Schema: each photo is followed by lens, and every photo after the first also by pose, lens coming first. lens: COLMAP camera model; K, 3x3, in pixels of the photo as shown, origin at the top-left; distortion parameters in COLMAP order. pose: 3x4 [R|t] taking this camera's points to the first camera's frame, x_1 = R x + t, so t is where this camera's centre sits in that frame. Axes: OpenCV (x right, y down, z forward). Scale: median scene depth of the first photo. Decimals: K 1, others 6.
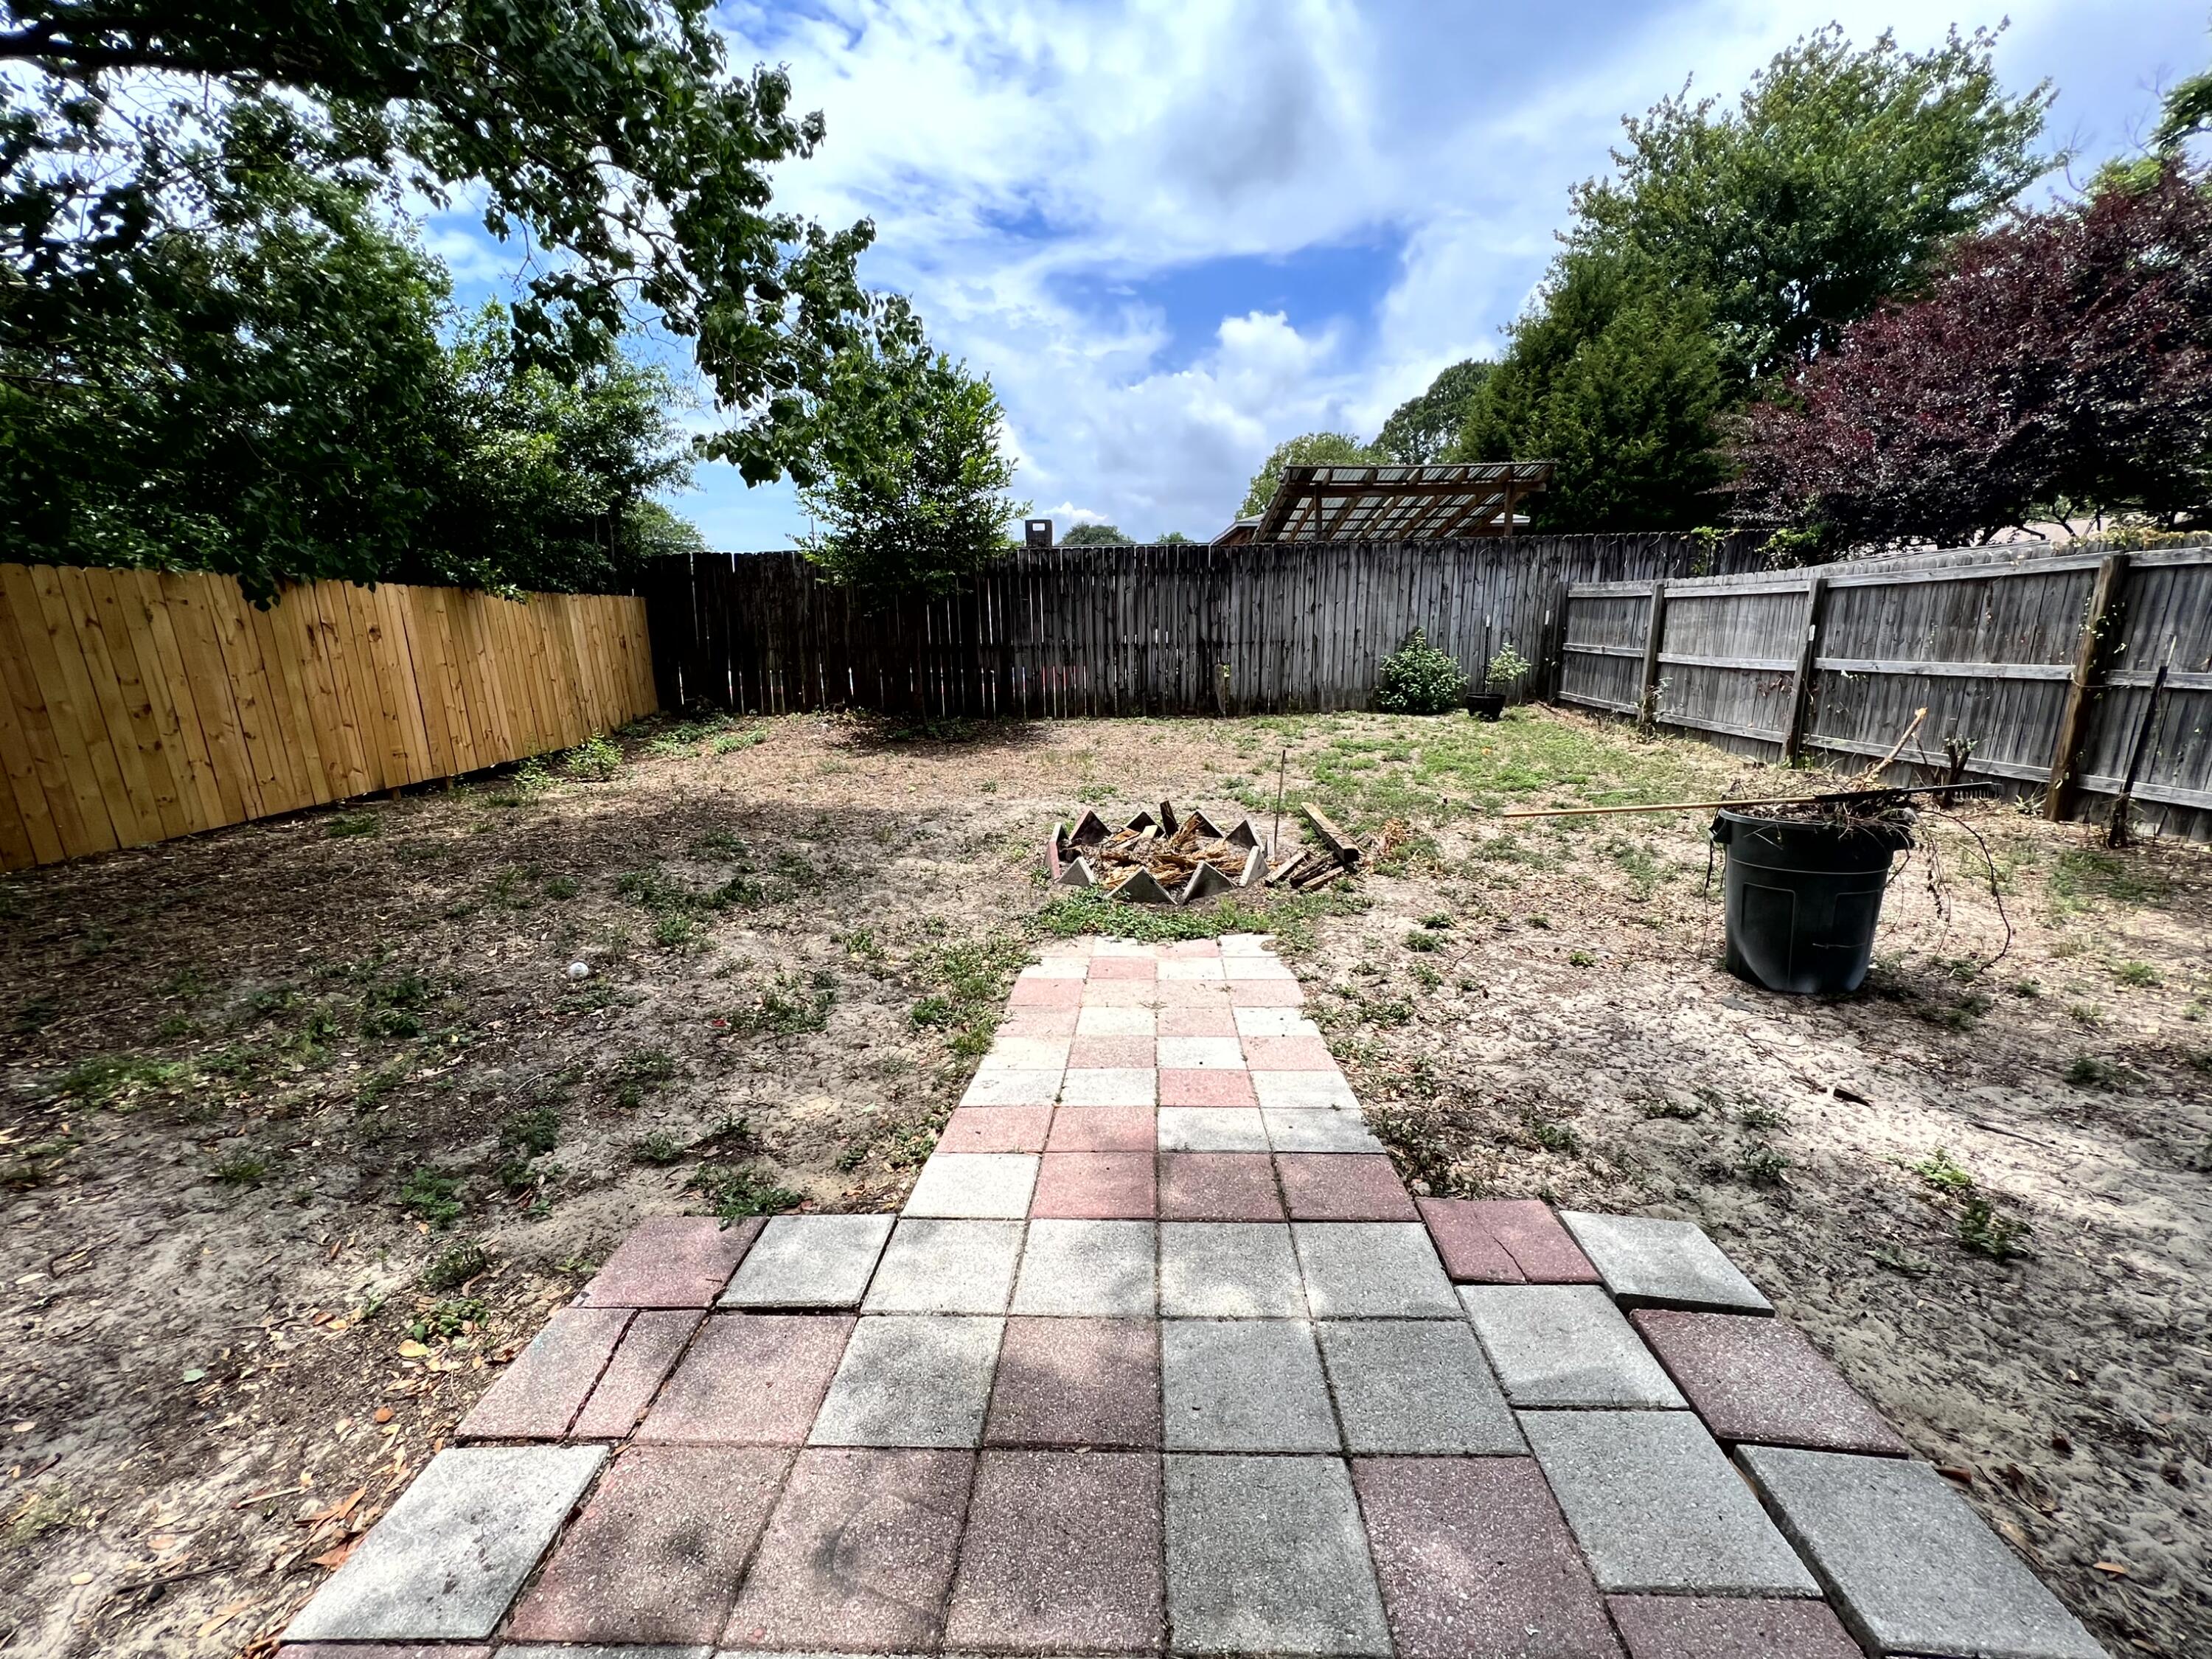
lens RADIAL K [[892.1, 0, 1109.8], [0, 892.1, 825.6], [0, 0, 1]] dist [-0.001123, 0.000343]
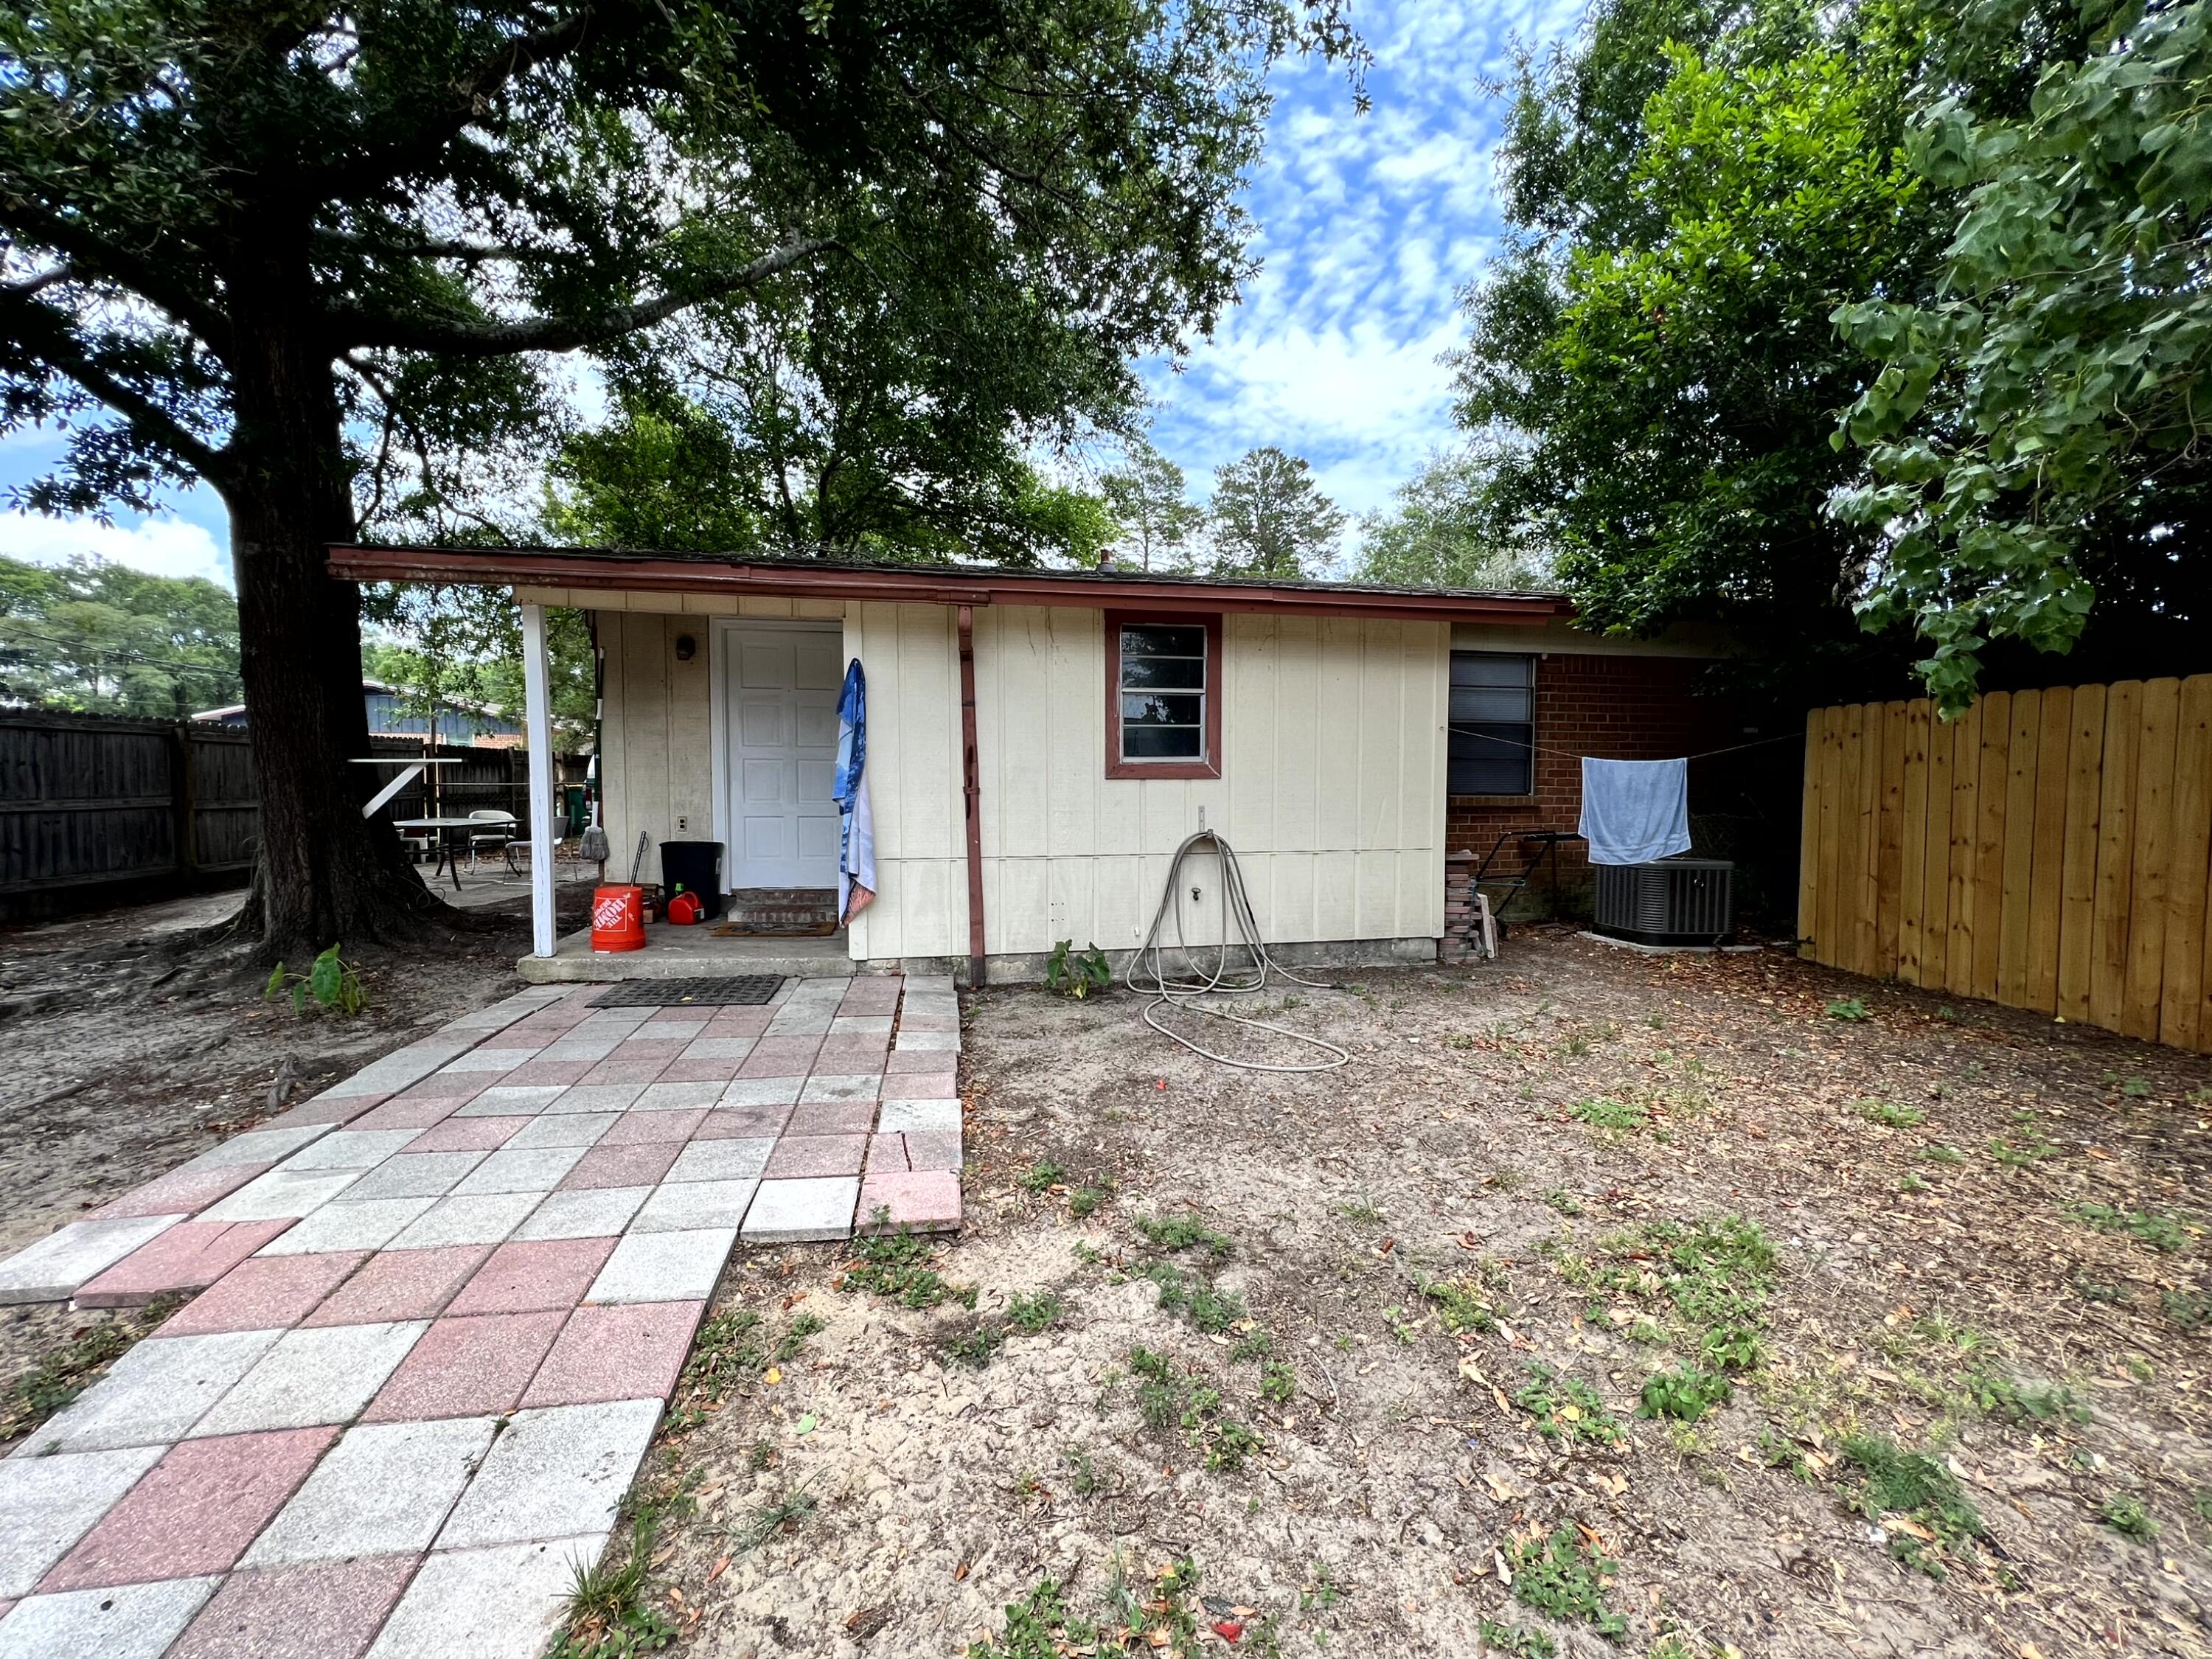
lens RADIAL K [[892.1, 0, 1113.1], [0, 892.1, 831.6], [0, 0, 1]] dist [-0.001123, 0.000343]
pose [[-0.976802, 0.023581, -0.212844, -0.255113], [-0.038371, 0.958561, 0.282292, -0.224002], [0.210681, 0.283910, -0.935419, 1.087618]]
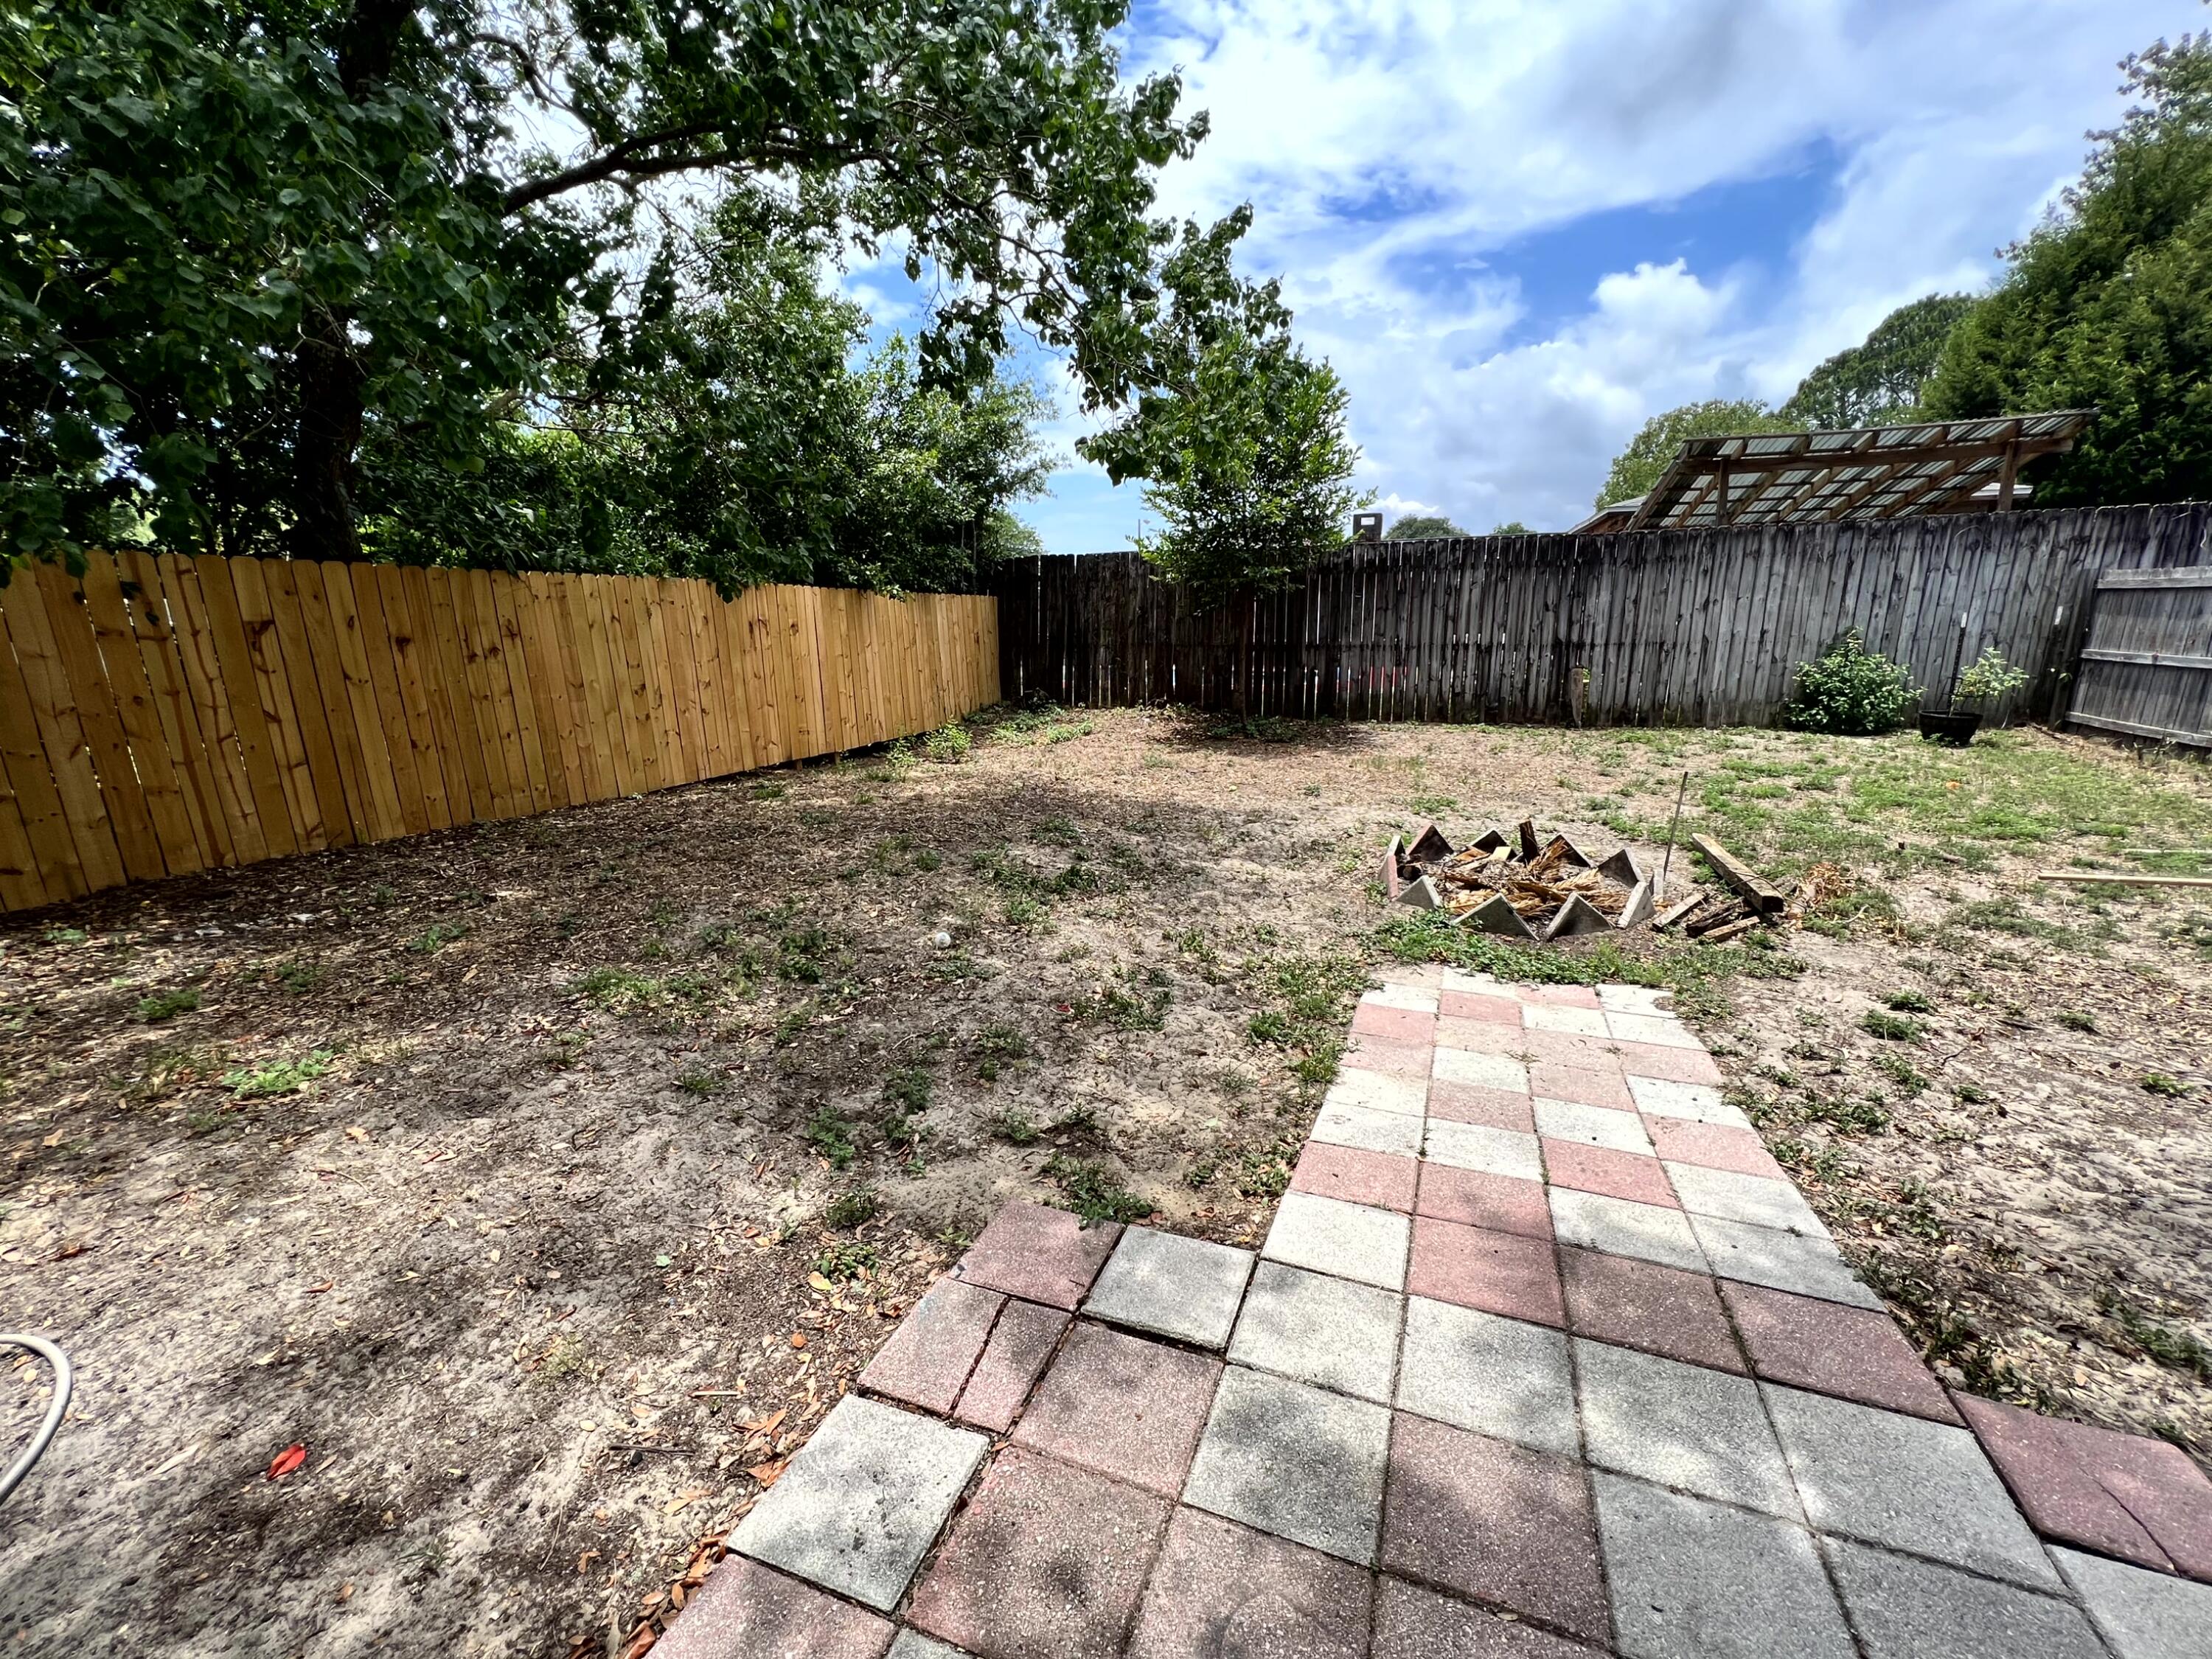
lens RADIAL K [[892.1, 0, 1106.1], [0, 892.1, 829.3], [0, 0, 1]] dist [-0.001123, 0.000343]
pose [[0.943429, 0.077558, -0.322376, -0.063760], [-0.075716, 0.996962, 0.018271, -0.005698], [0.322814, 0.007172, 0.946435, 0.033635]]
